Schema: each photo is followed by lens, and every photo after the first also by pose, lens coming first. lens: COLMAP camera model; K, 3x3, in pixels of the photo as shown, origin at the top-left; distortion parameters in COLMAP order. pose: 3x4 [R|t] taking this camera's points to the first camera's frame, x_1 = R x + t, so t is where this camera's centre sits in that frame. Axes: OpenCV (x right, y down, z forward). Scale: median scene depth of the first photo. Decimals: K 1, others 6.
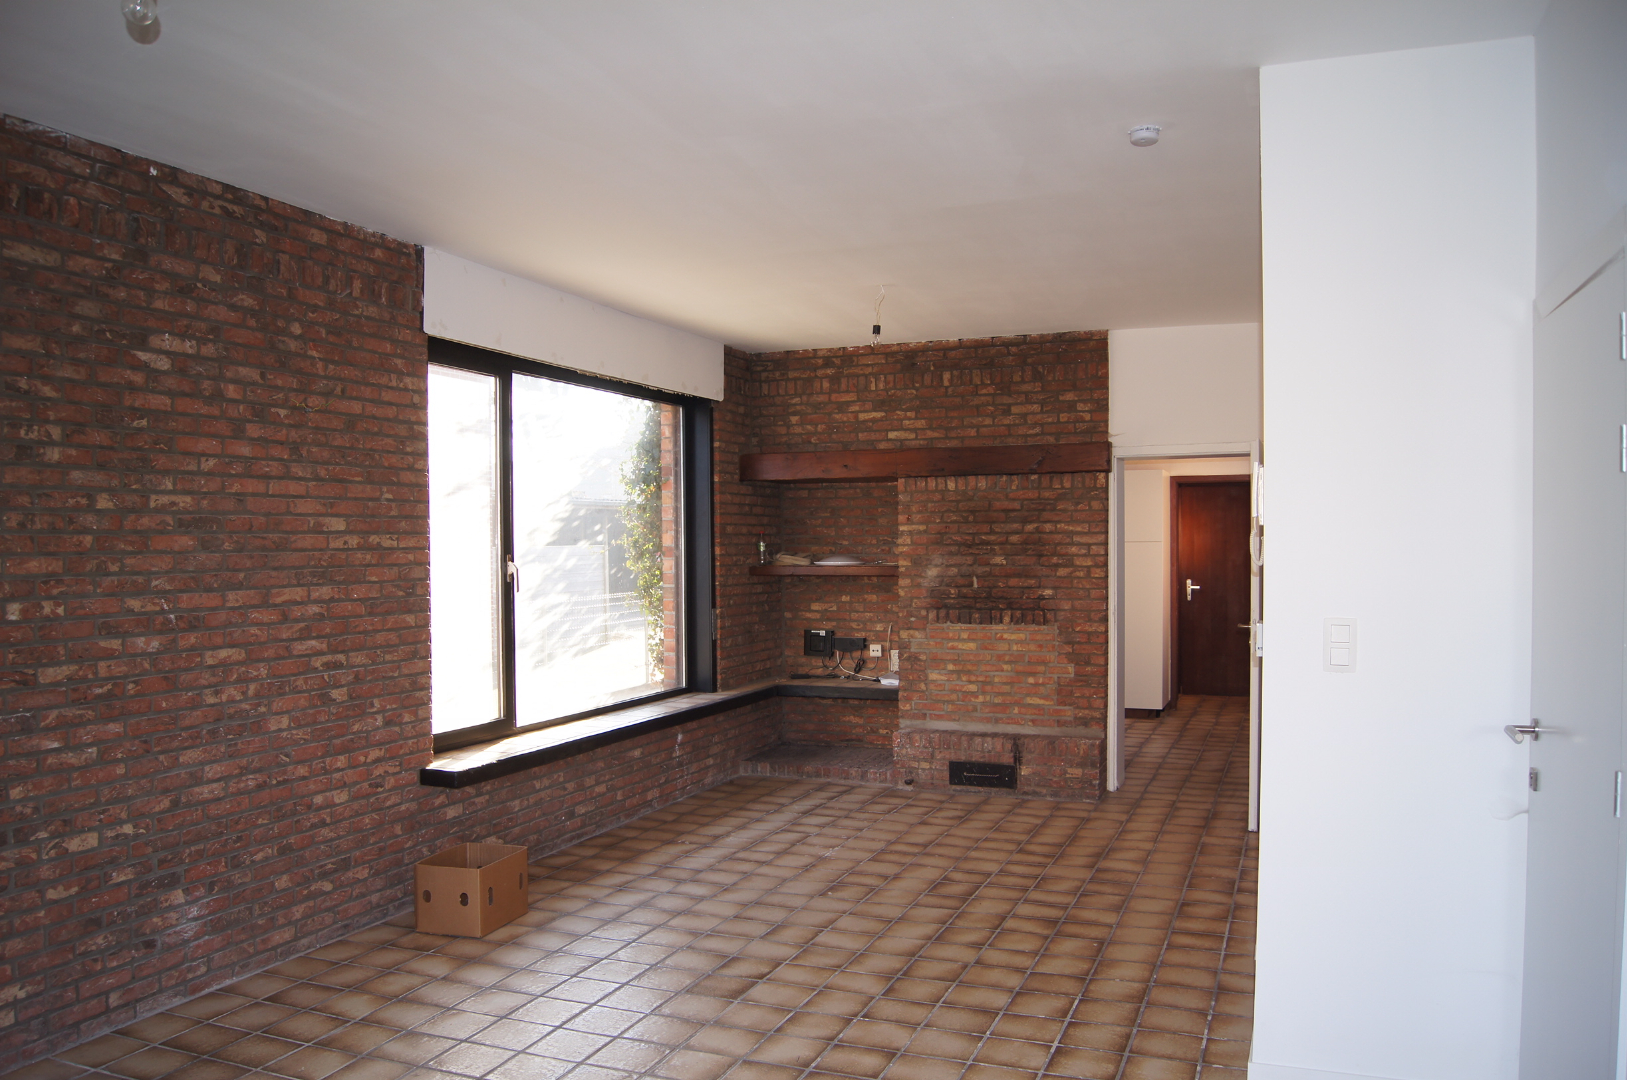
lens RADIAL K [[1266.9, 0, 801.0], [0, 1266.9, 546.1], [0, 0, 1]] dist [-0.075043, -0.005678]
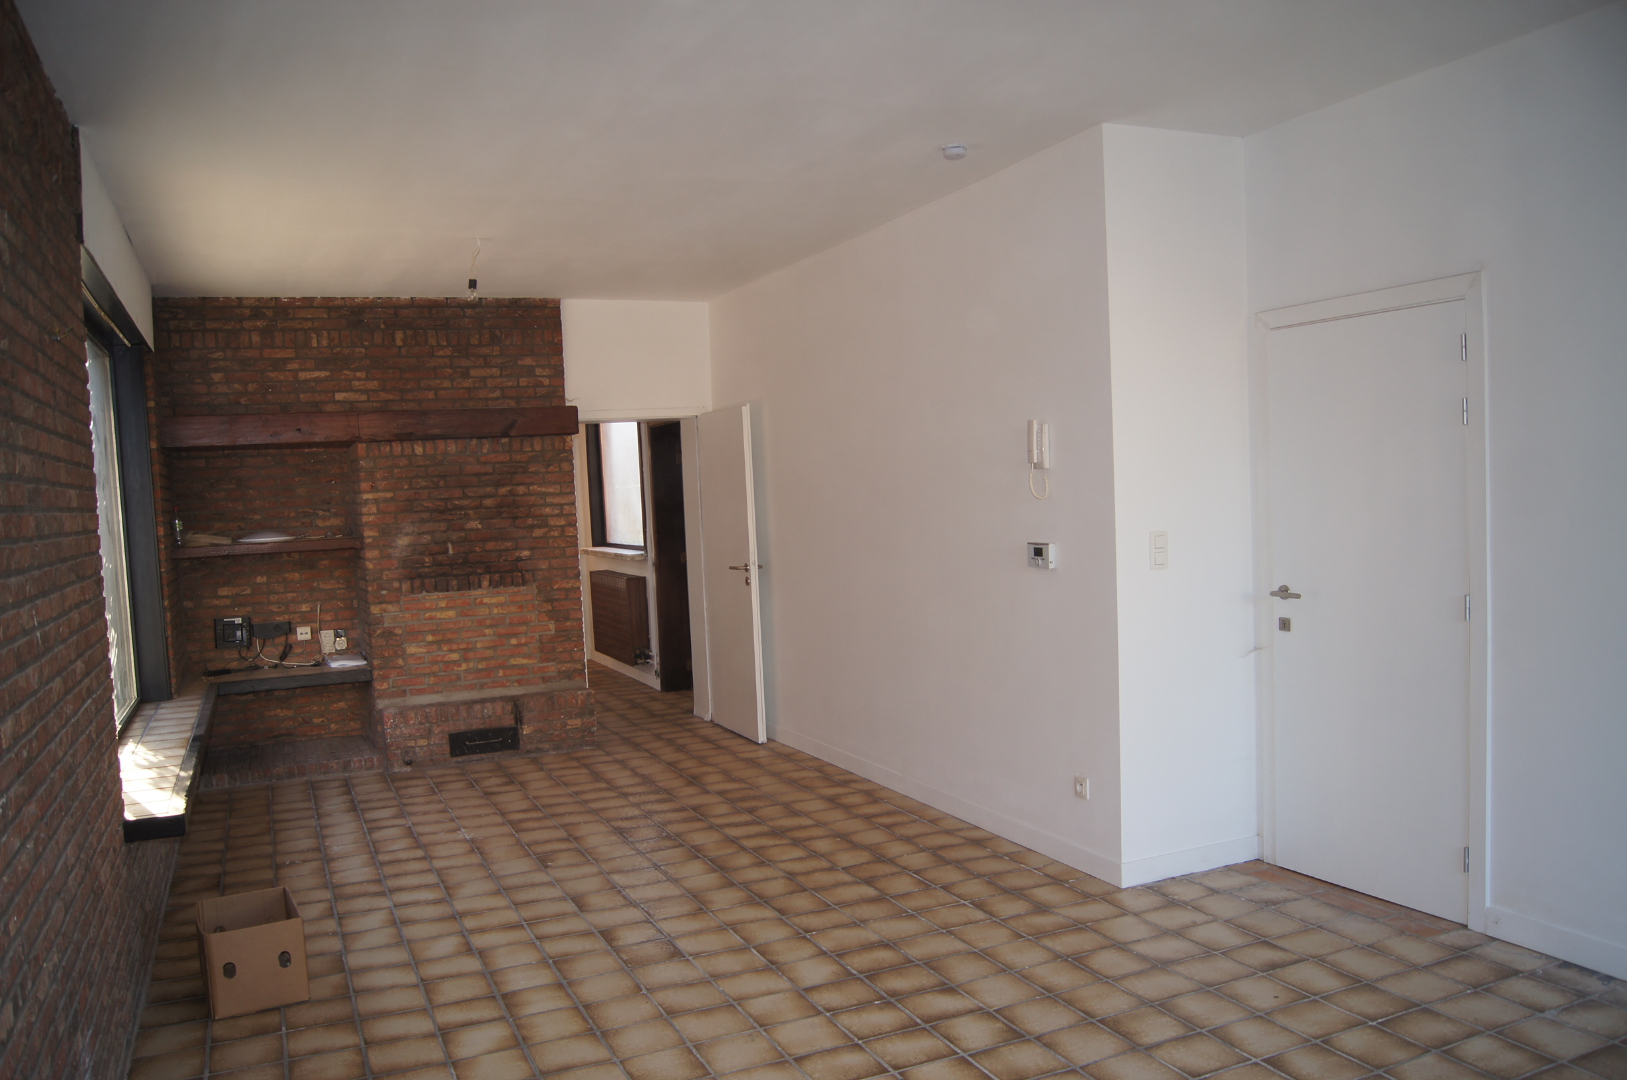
lens RADIAL K [[1266.9, 0, 801.0], [0, 1266.9, 544.7], [0, 0, 1]] dist [-0.075043, -0.005678]
pose [[0.698776, -0.060174, 0.712805, -0.376827], [0.045638, 0.998176, 0.039525, -0.000550], [-0.713883, 0.004912, 0.700247, 0.129436]]
